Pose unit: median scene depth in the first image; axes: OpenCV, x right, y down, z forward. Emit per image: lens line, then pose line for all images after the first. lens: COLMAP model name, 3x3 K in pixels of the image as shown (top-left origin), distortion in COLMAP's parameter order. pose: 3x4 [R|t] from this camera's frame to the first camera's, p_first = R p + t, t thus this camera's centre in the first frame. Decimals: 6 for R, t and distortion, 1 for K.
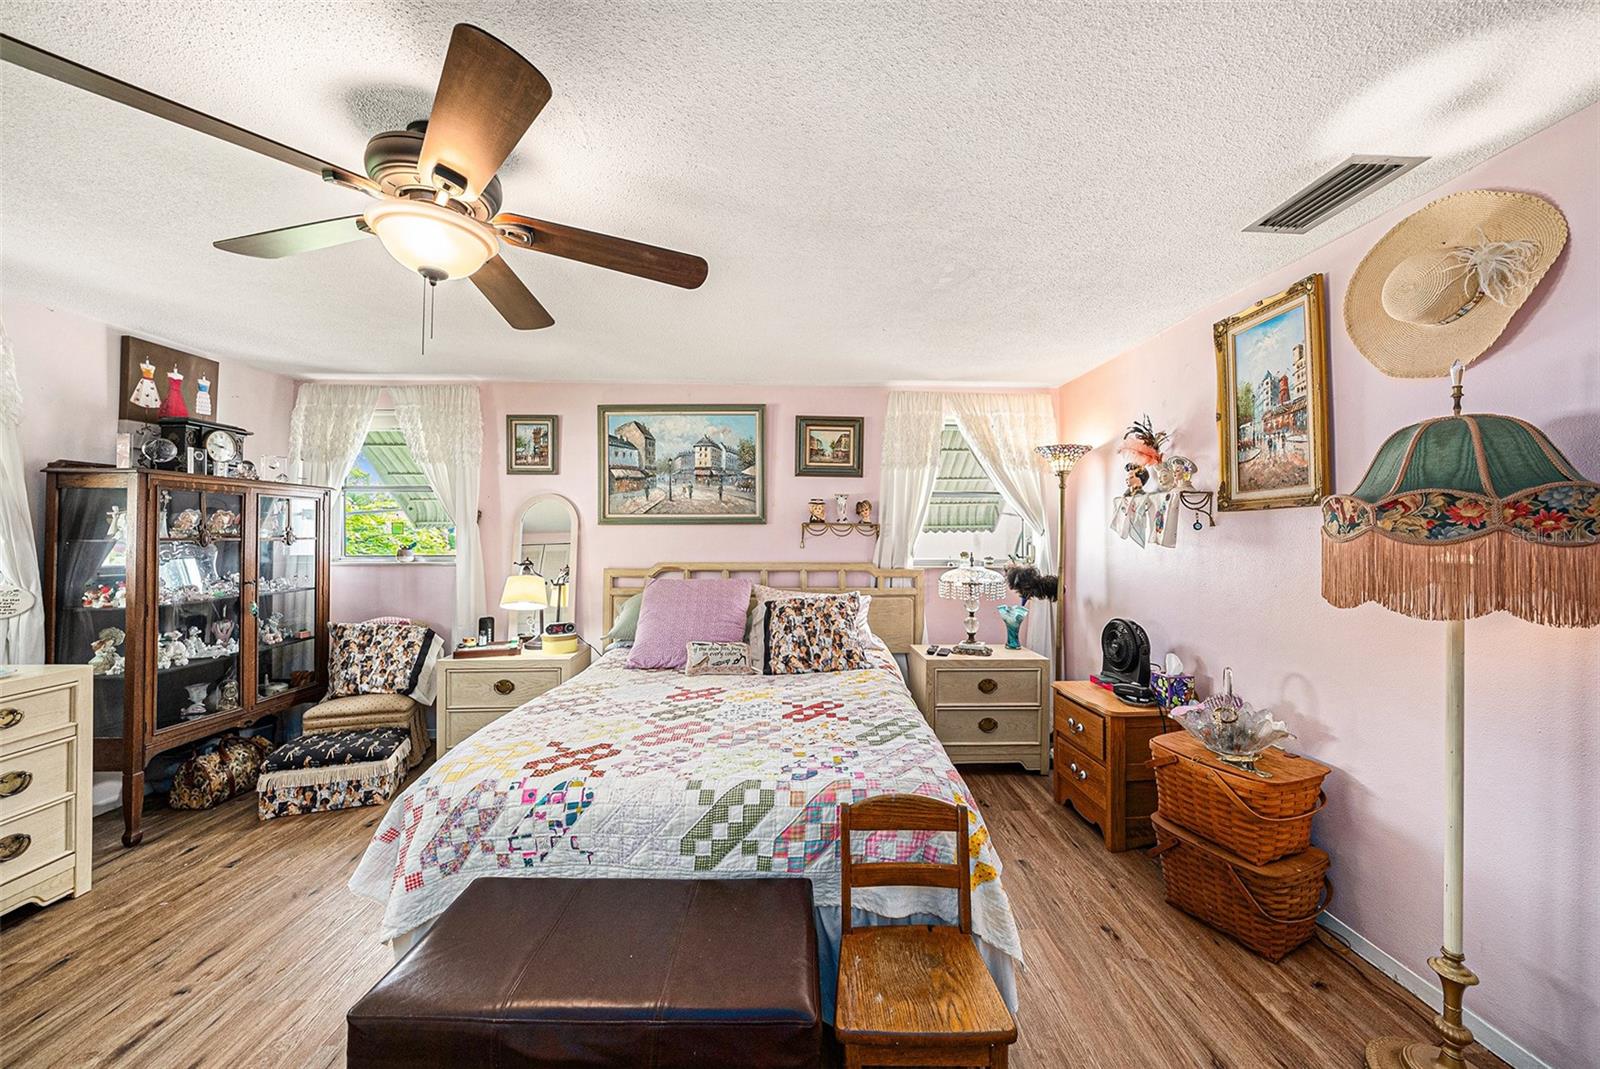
lens RADIAL K [[565.6, 0, 806.4], [0, 565.6, 525.4], [0, 0, 1]] dist [-0.028406, 0.005168]
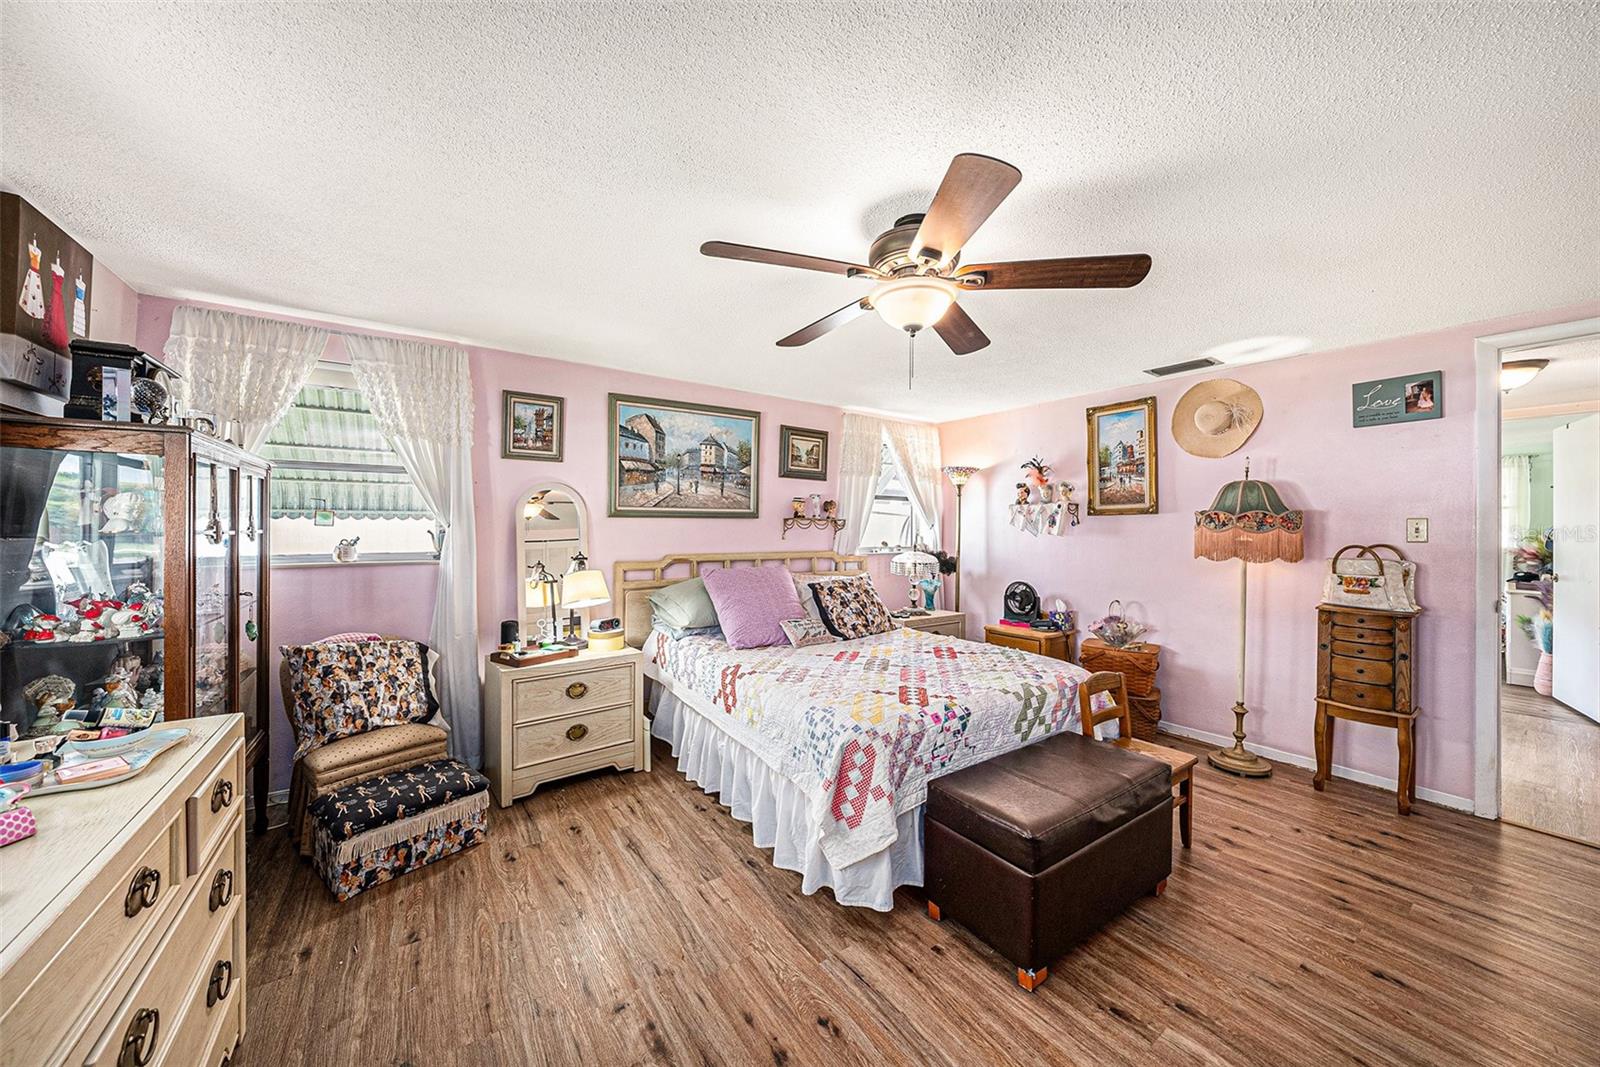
lens RADIAL K [[565.6, 0, 792.5], [0, 565.6, 527.9], [0, 0, 1]] dist [-0.028406, 0.005168]
pose [[0.835149, 0.002467, 0.550019, -0.781079], [-0.011200, 0.999859, 0.012523, 0.002022], [-0.549910, -0.016619, 0.835058, 0.024252]]
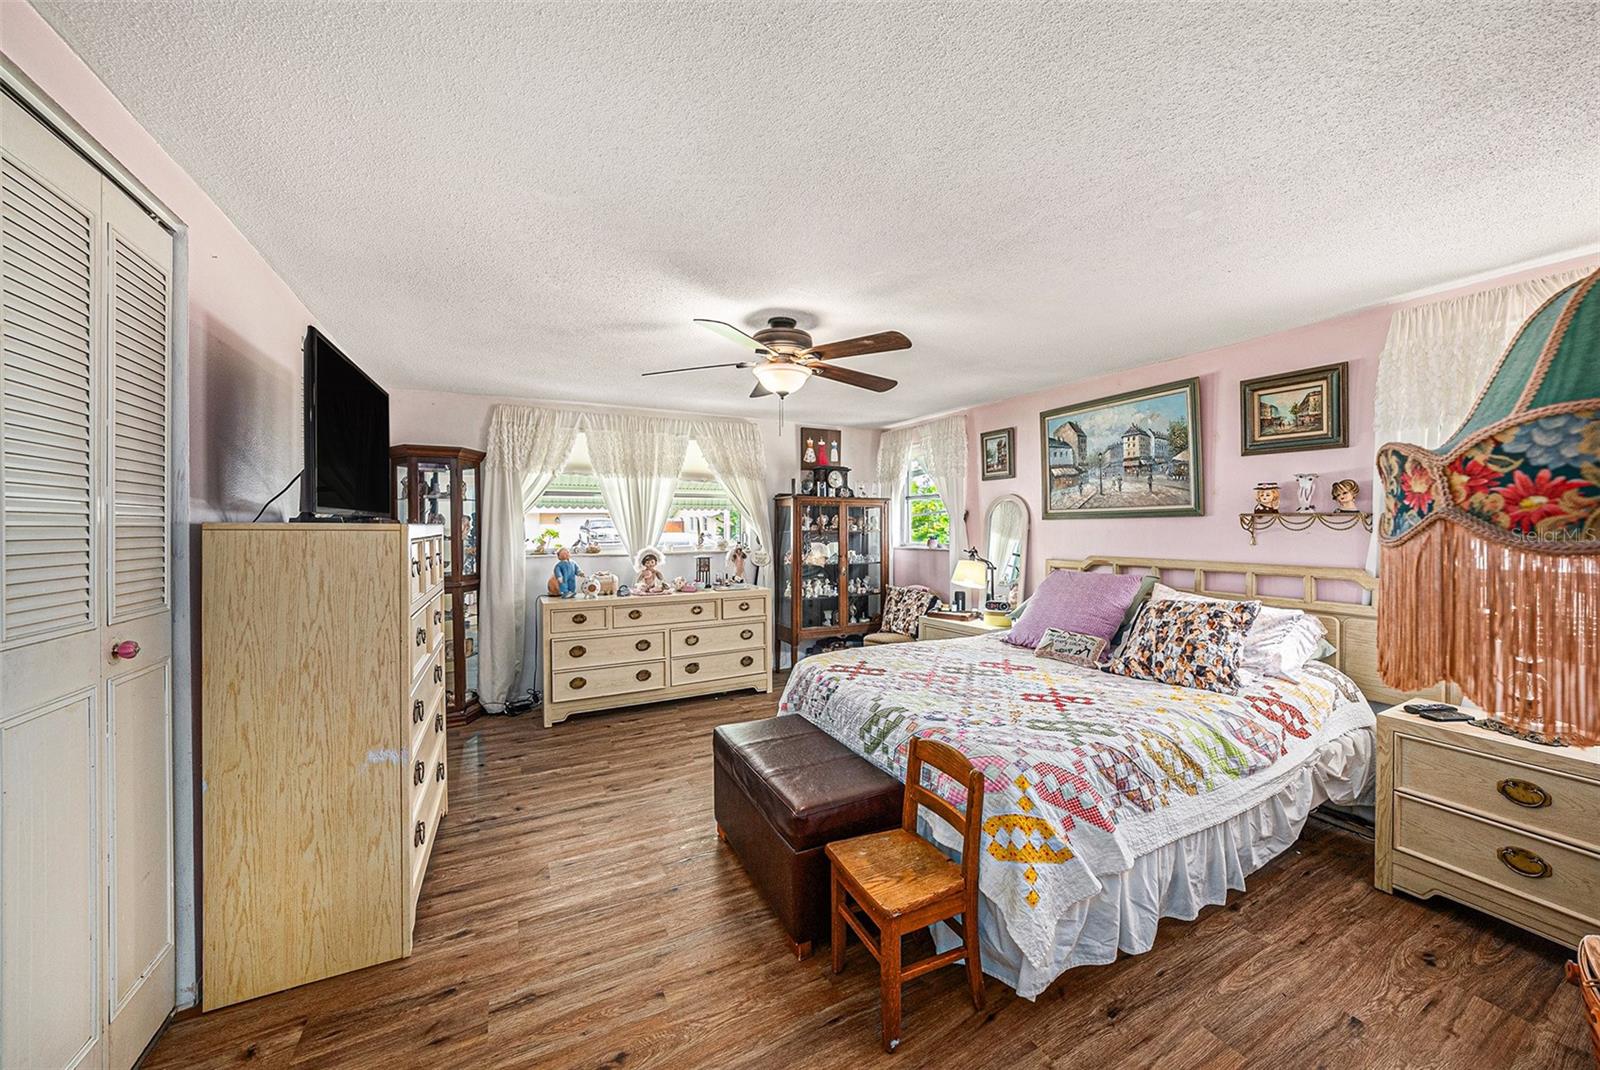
lens RADIAL K [[565.6, 0, 790.5], [0, 565.6, 527.3], [0, 0, 1]] dist [-0.028406, 0.005168]
pose [[0.420095, -0.002503, -0.907477, 0.532735], [0.015198, 0.999875, 0.004278, 0.001951], [0.907353, -0.015589, 0.420080, 0.094595]]
